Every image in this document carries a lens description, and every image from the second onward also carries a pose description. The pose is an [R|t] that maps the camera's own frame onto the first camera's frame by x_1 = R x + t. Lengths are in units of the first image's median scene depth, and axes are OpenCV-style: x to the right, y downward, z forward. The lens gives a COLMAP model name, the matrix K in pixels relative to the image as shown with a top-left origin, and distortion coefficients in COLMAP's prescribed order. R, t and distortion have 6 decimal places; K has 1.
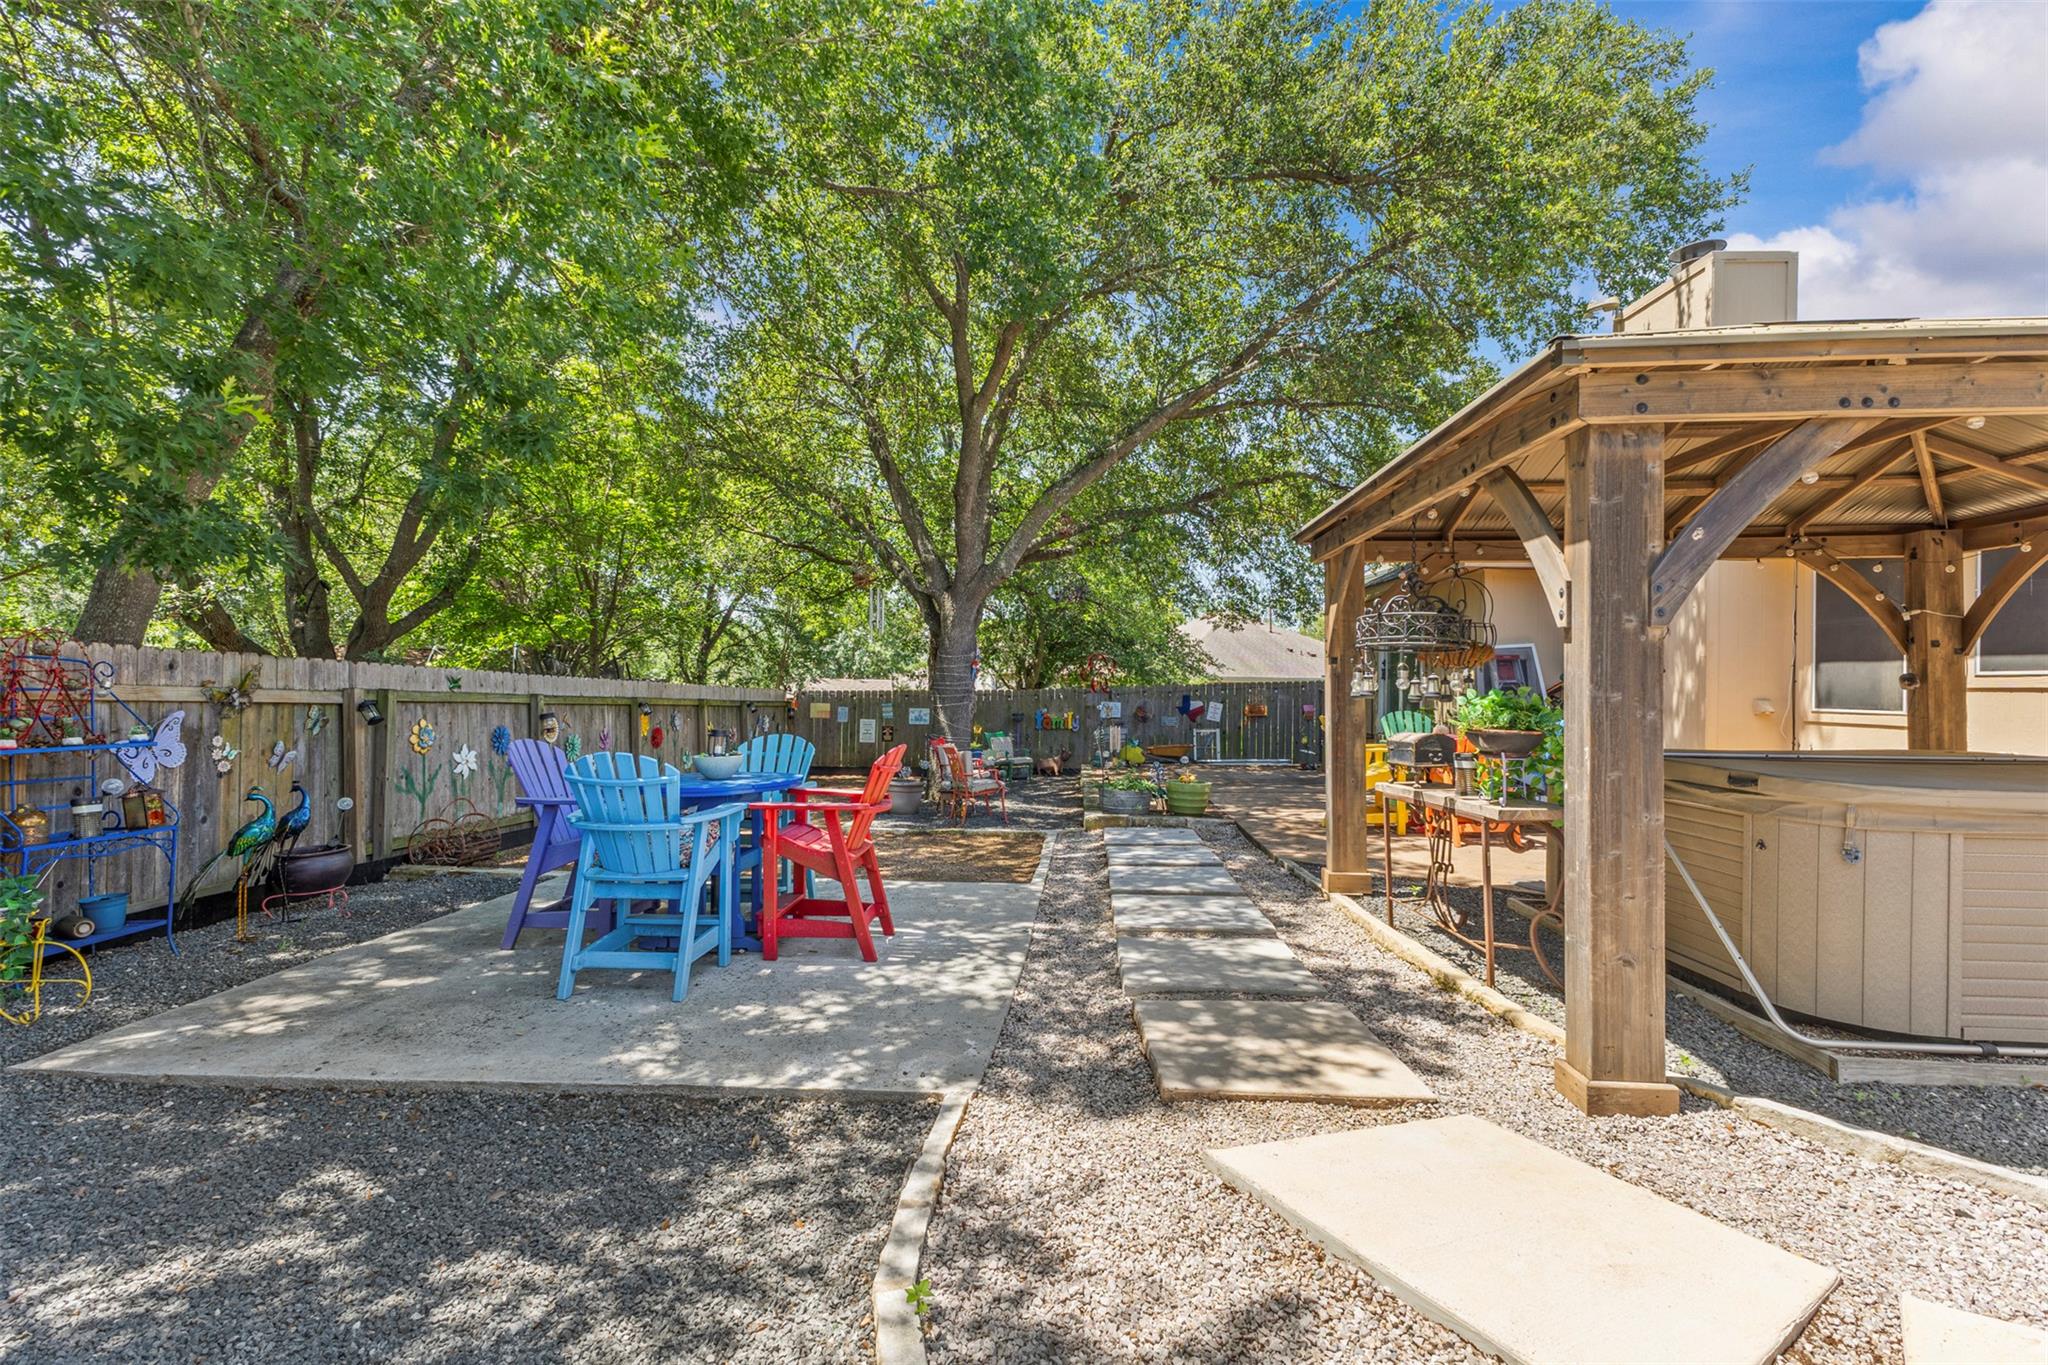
lens RADIAL K [[889.2, 0, 1024.4], [0, 889.2, 660.7], [0, 0, 1]] dist [0.013442, -0.001830]
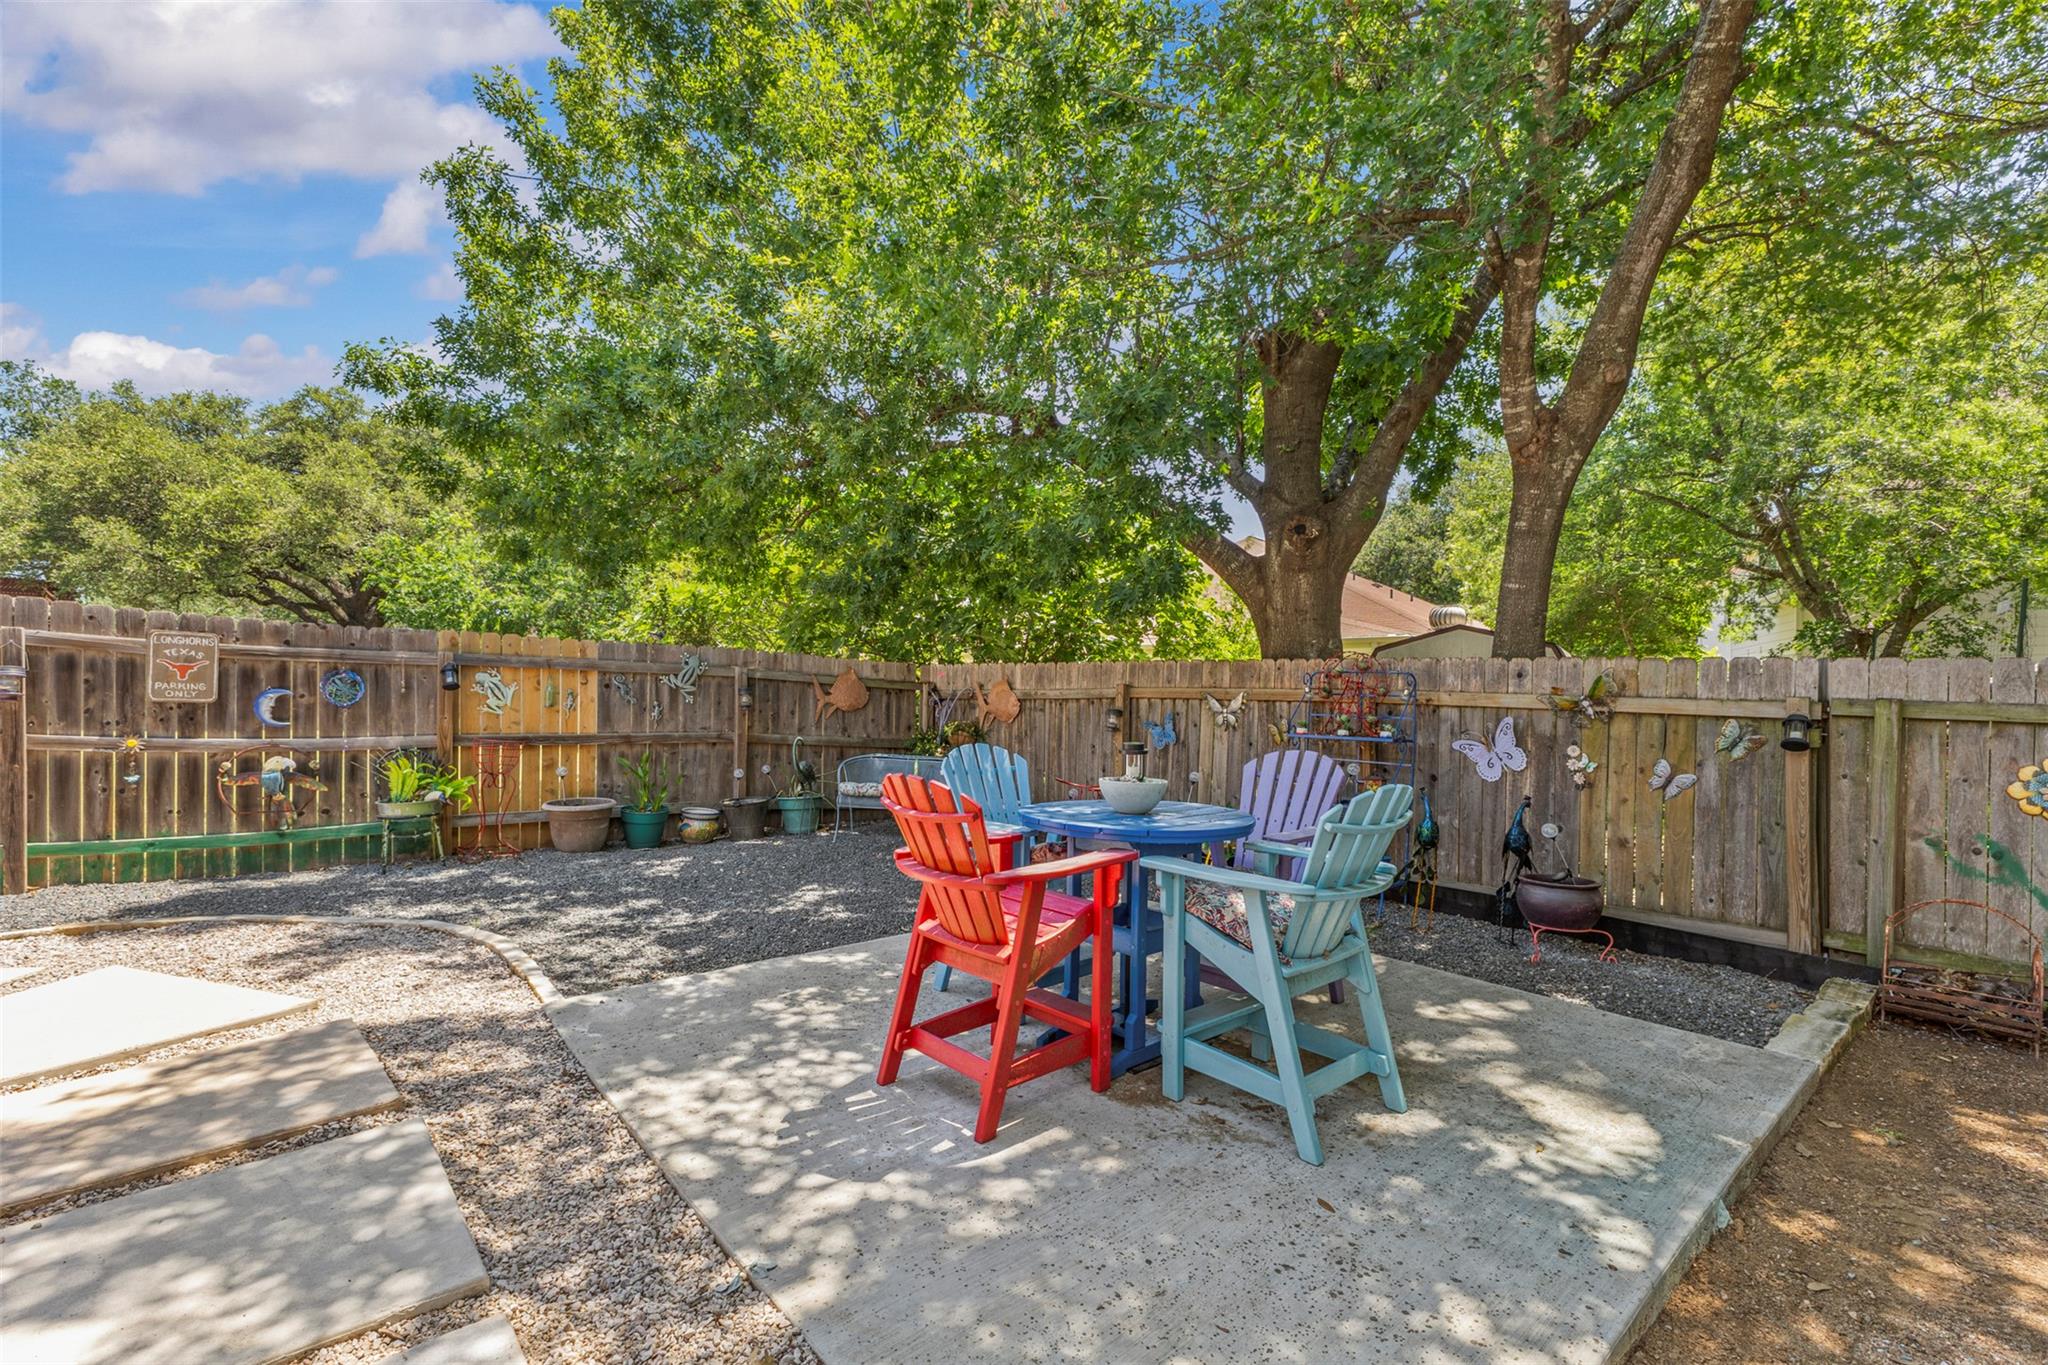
lens RADIAL K [[889.2, 0, 1030.2], [0, 889.2, 690.5], [0, 0, 1]] dist [0.013442, -0.001830]
pose [[-0.695180, -0.013953, -0.718700, 0.299768], [0.010290, 0.999516, -0.029358, 0.069990], [0.718762, -0.027805, -0.694700, 1.861110]]
